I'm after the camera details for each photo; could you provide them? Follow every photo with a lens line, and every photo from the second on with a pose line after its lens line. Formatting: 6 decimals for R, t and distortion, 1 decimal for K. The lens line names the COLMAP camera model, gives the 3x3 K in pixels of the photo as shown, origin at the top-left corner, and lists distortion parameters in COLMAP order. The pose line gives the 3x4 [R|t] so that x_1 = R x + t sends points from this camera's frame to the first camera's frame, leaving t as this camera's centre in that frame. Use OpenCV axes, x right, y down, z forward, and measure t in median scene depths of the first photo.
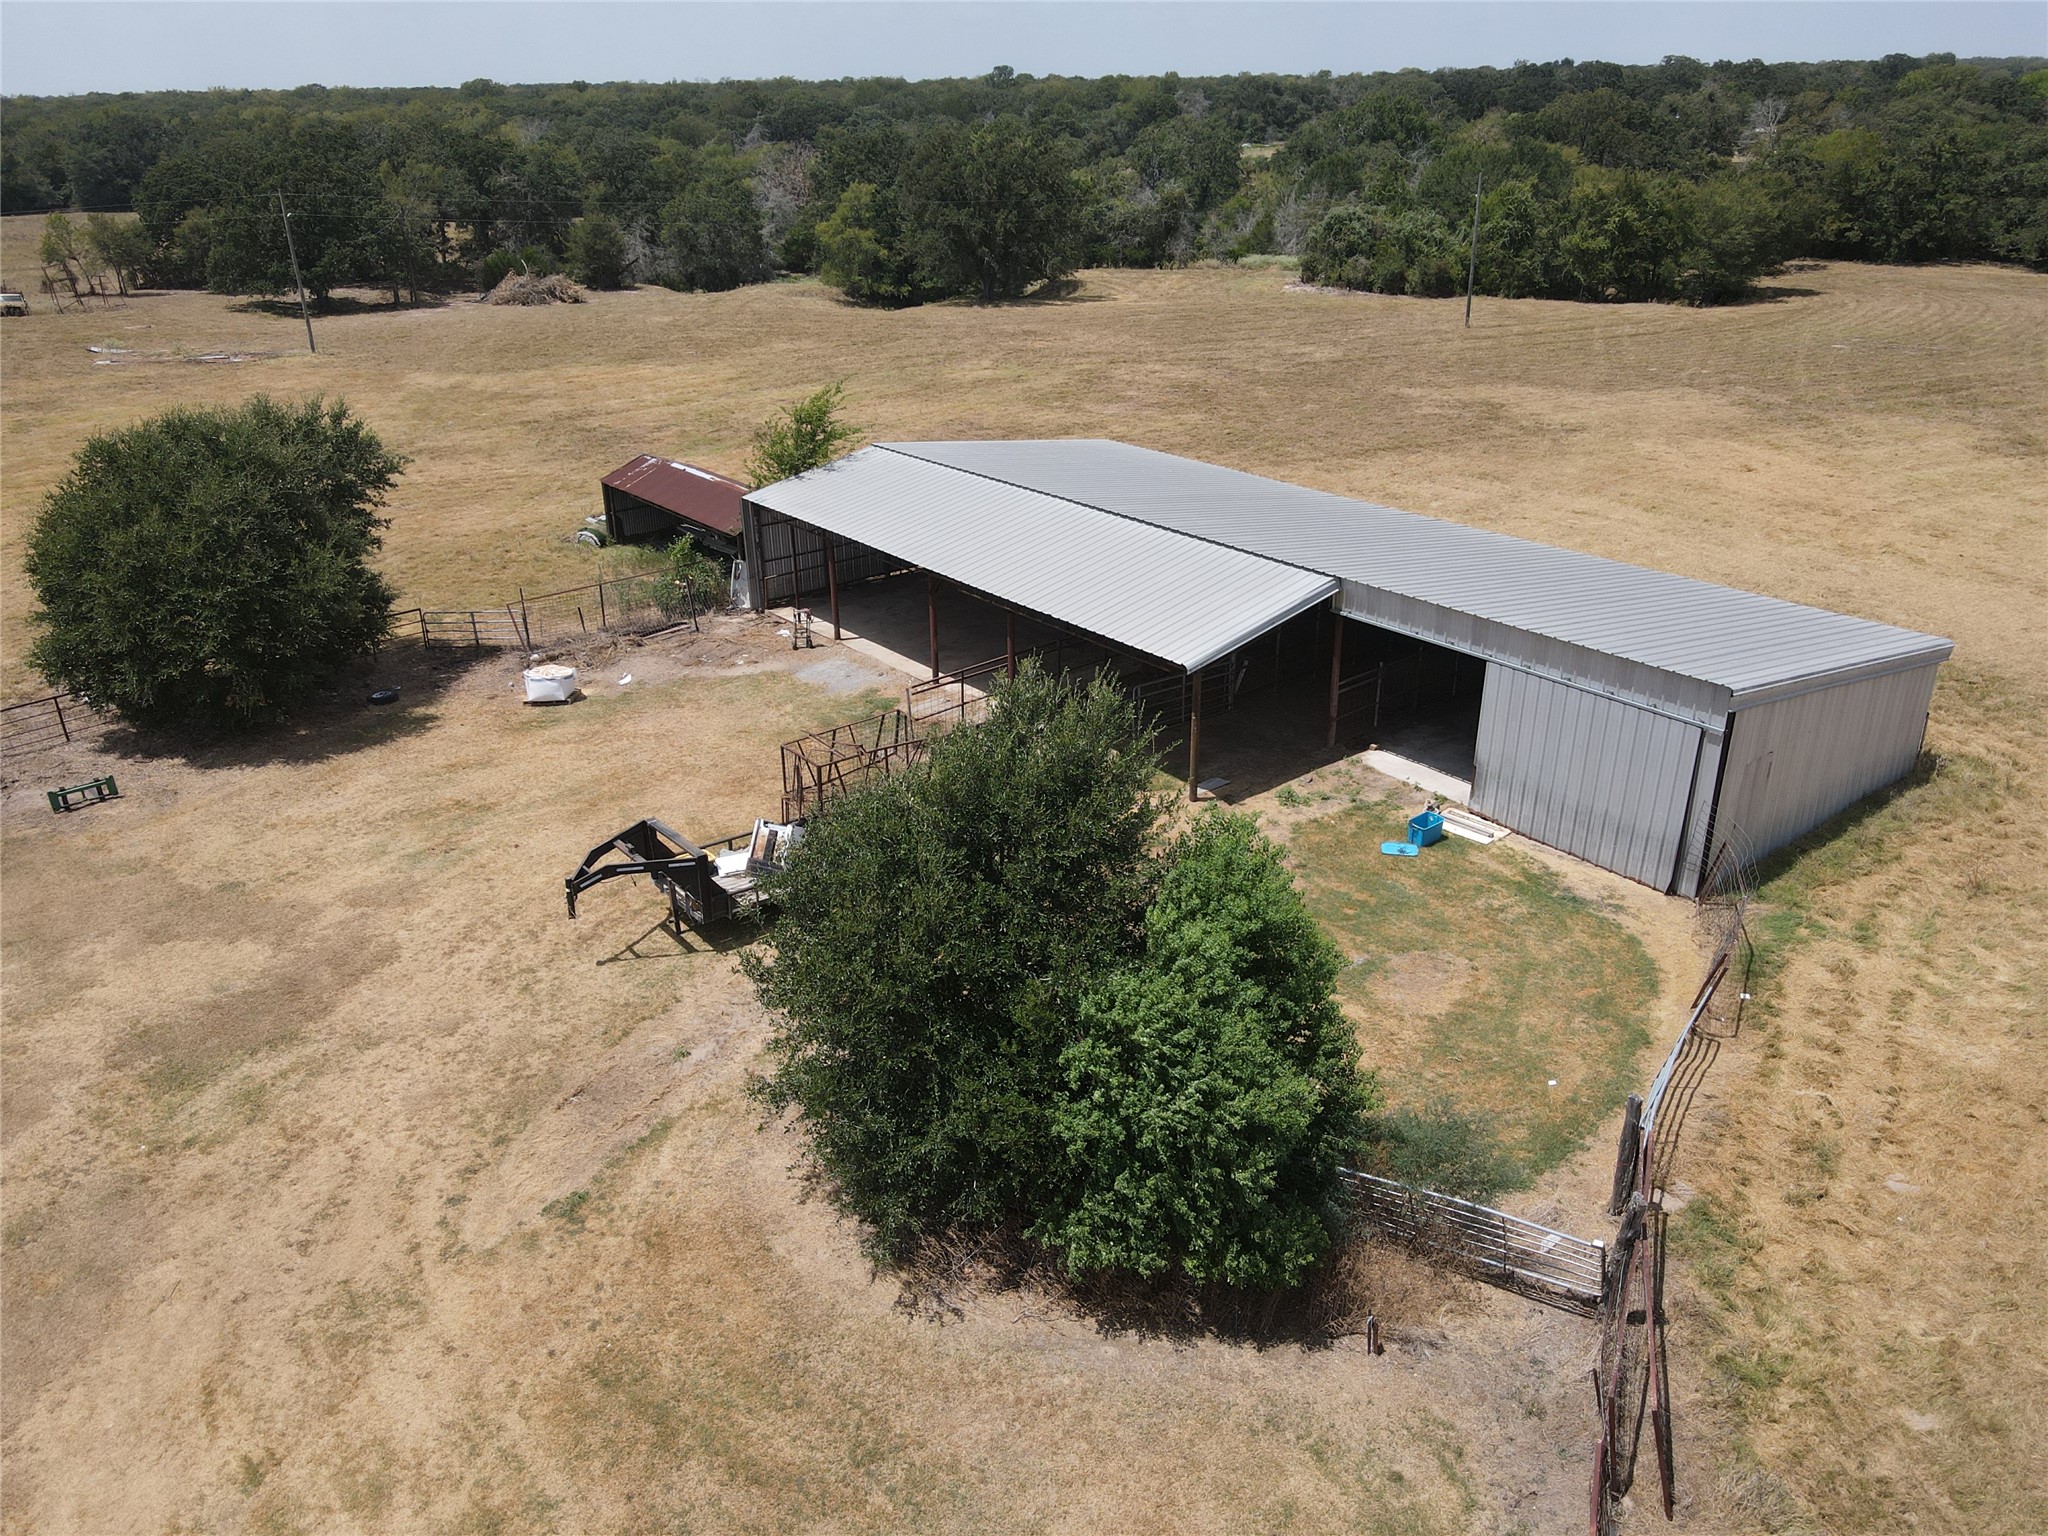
lens RADIAL K [[1486.3, 0, 1024.0], [0, 1486.3, 768.0], [0, 0, 1]] dist [0.017563, 0.008688]
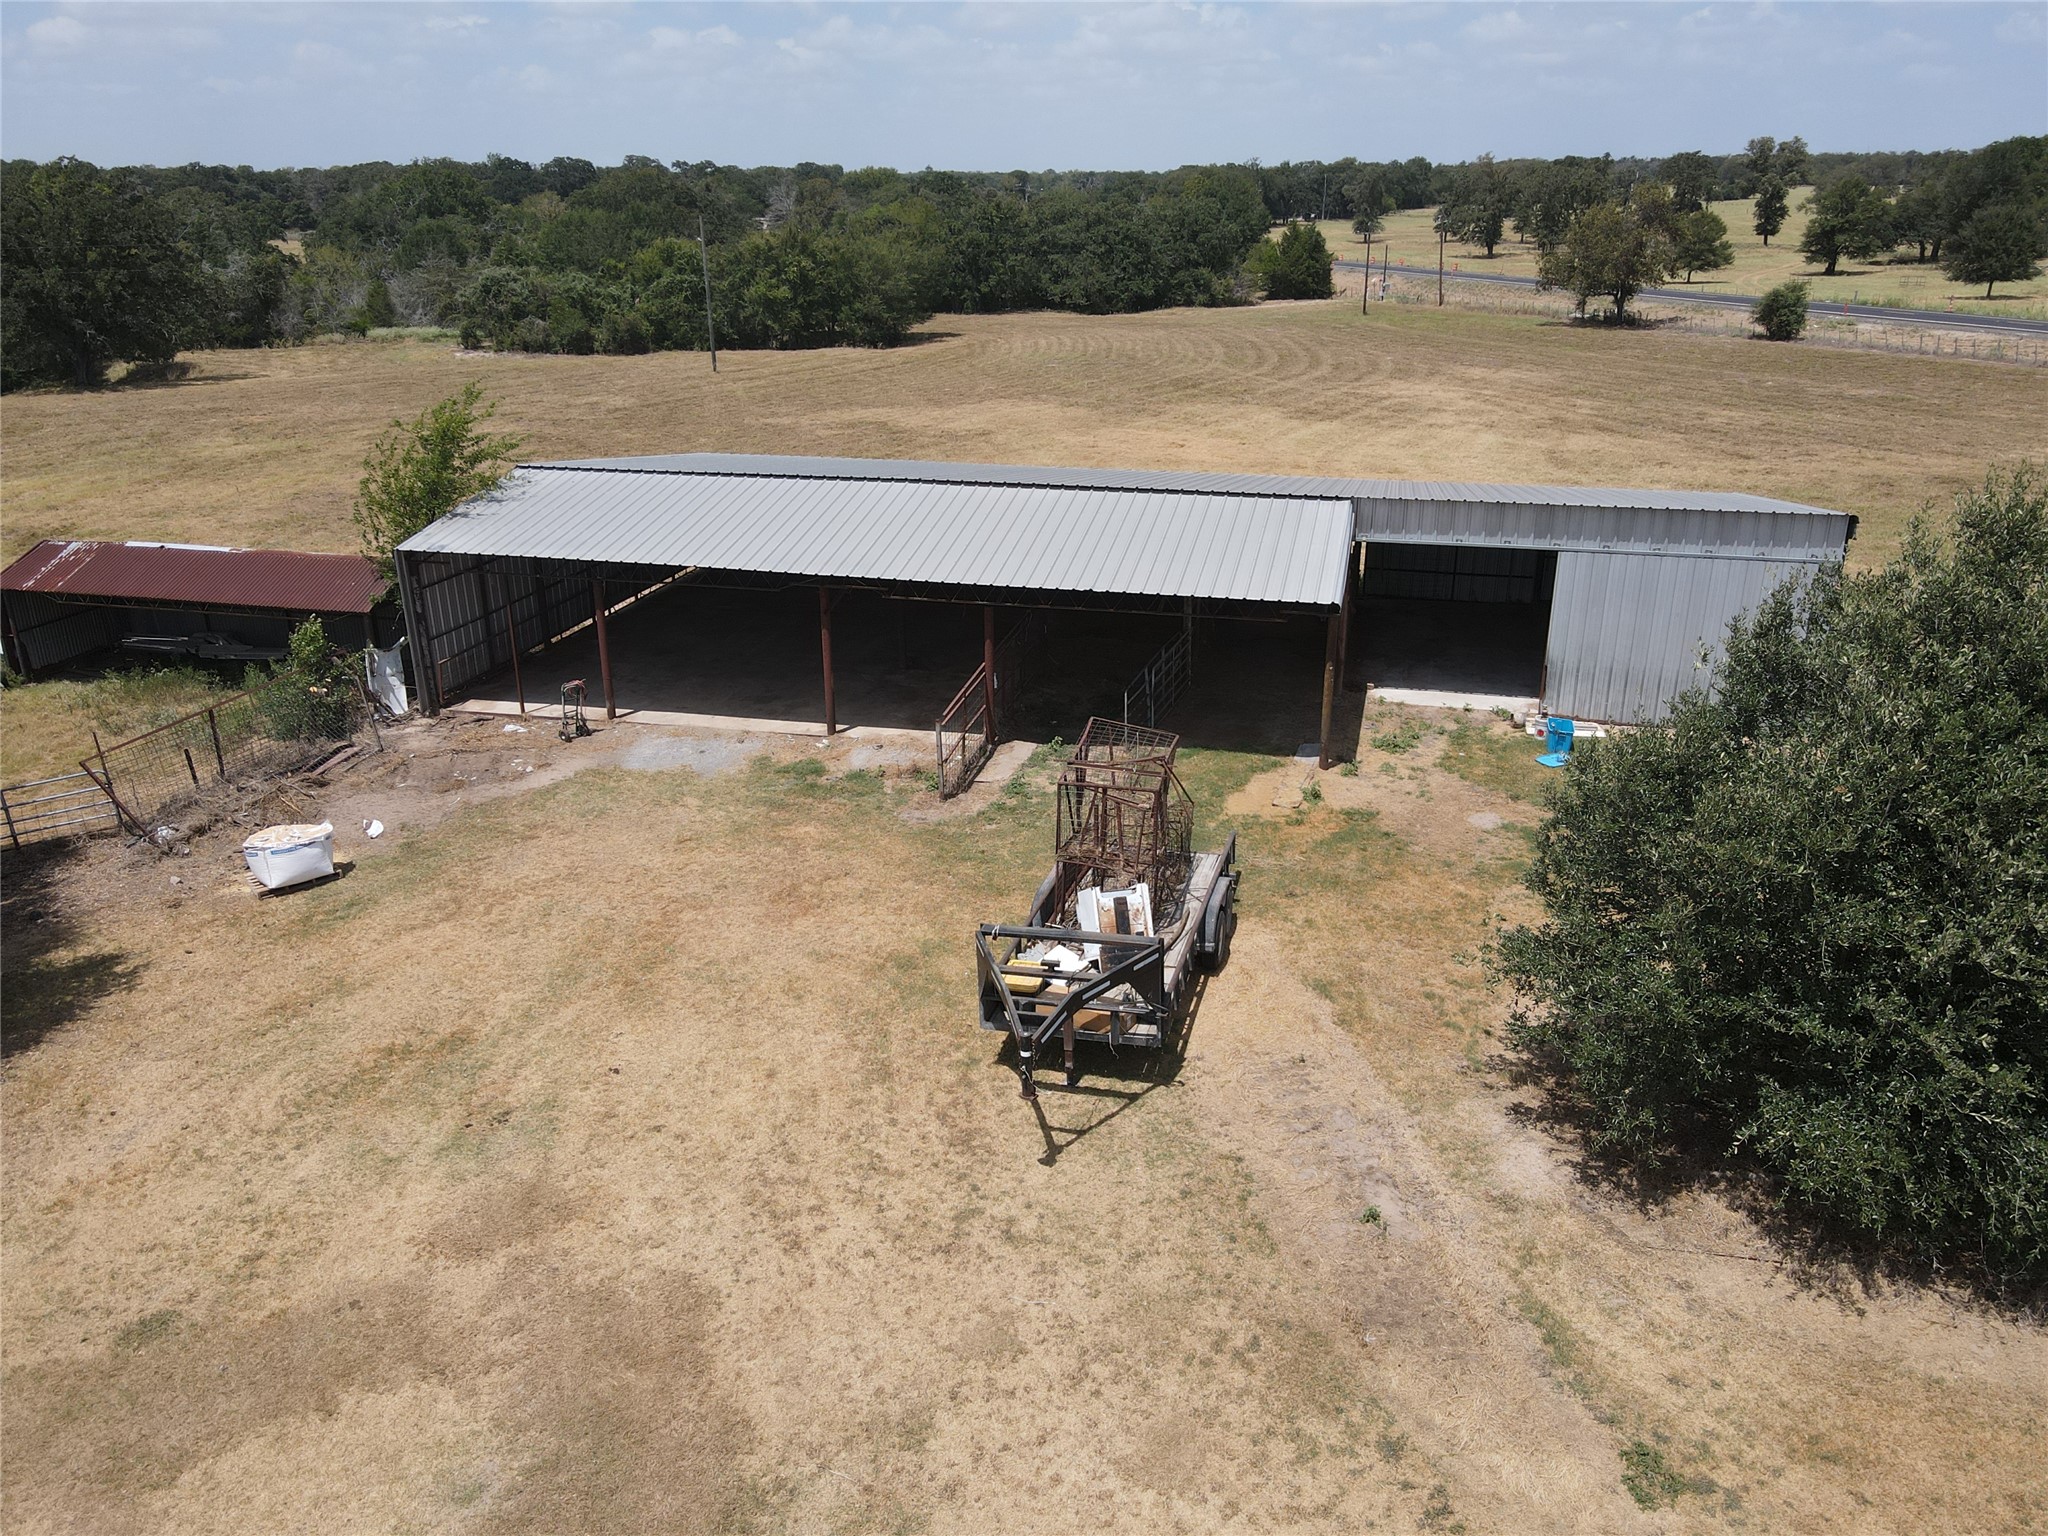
lens RADIAL K [[1504.3, 0, 1024.0], [0, 1504.3, 768.0], [0, 0, 1]] dist [-0.011138, 0.045563]
pose [[0.795304, -0.207658, 0.569534, -0.373518], [0.244284, 0.969624, 0.012414, -0.022617], [-0.554812, 0.129255, 0.821874, 0.287864]]
